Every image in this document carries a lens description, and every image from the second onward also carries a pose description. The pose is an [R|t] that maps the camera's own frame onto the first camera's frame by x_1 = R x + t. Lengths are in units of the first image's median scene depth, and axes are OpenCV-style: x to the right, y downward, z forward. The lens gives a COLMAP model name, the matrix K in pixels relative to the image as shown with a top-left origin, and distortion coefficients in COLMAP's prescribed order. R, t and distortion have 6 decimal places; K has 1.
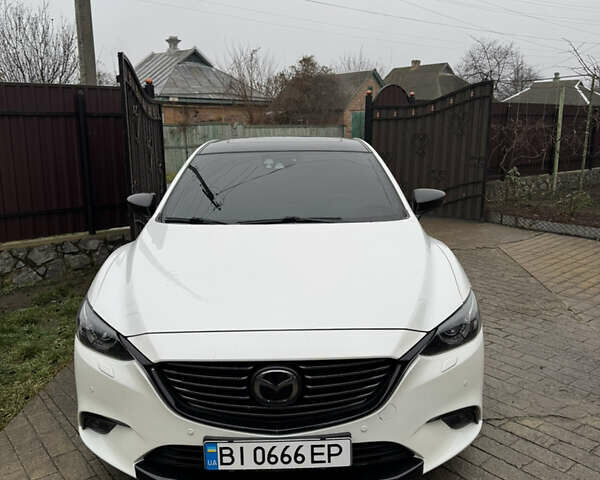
lens RADIAL K [[559.6, 0, 297.1], [0, 559.6, 234.9], [0, 0, 1]] dist [0.031188, 0.000000]
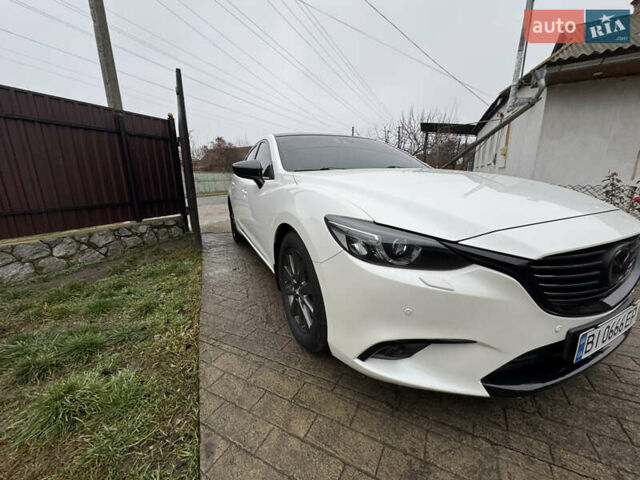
lens RADIAL K [[251.8, 0, 316.9], [0, 251.8, 239.0], [0, 0, 1]] dist [0.000076, -0.000819]
pose [[0.907282, -0.103978, 0.407465, -0.394926], [0.090823, 0.994532, 0.051555, 0.084221], [-0.410598, -0.009768, 0.911764, 0.447272]]
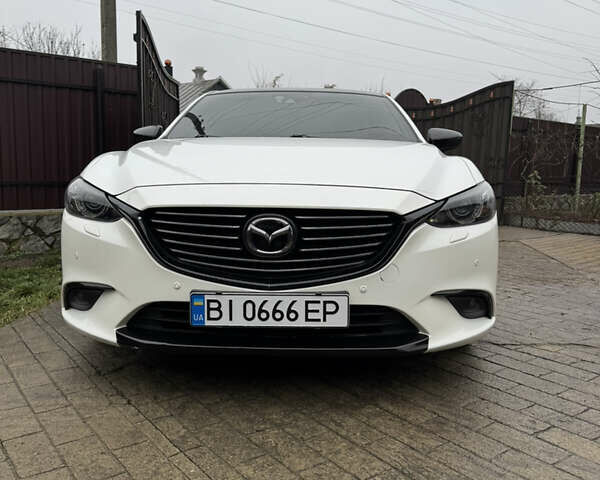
lens RADIAL K [[559.6, 0, 298.9], [0, 559.6, 237.7], [0, 0, 1]] dist [0.031188, 0.000000]
pose [[0.999023, 0.031512, -0.030988, 0.021707], [-0.033672, 0.996846, -0.071867, 0.187543], [0.028626, 0.072840, 0.996933, 0.045170]]
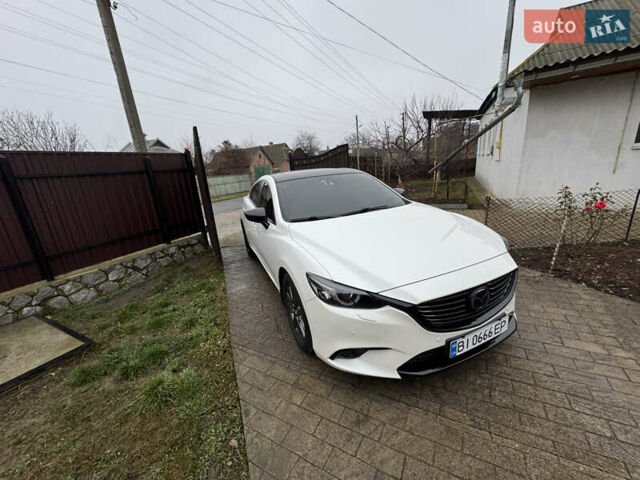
lens RADIAL K [[251.8, 0, 317.5], [0, 251.8, 238.7], [0, 0, 1]] dist [0.000076, -0.000819]
pose [[0.915713, -0.172928, 0.362719, -0.405436], [0.151368, 0.984617, 0.087280, -0.026296], [-0.372233, -0.025019, 0.927802, 0.266704]]
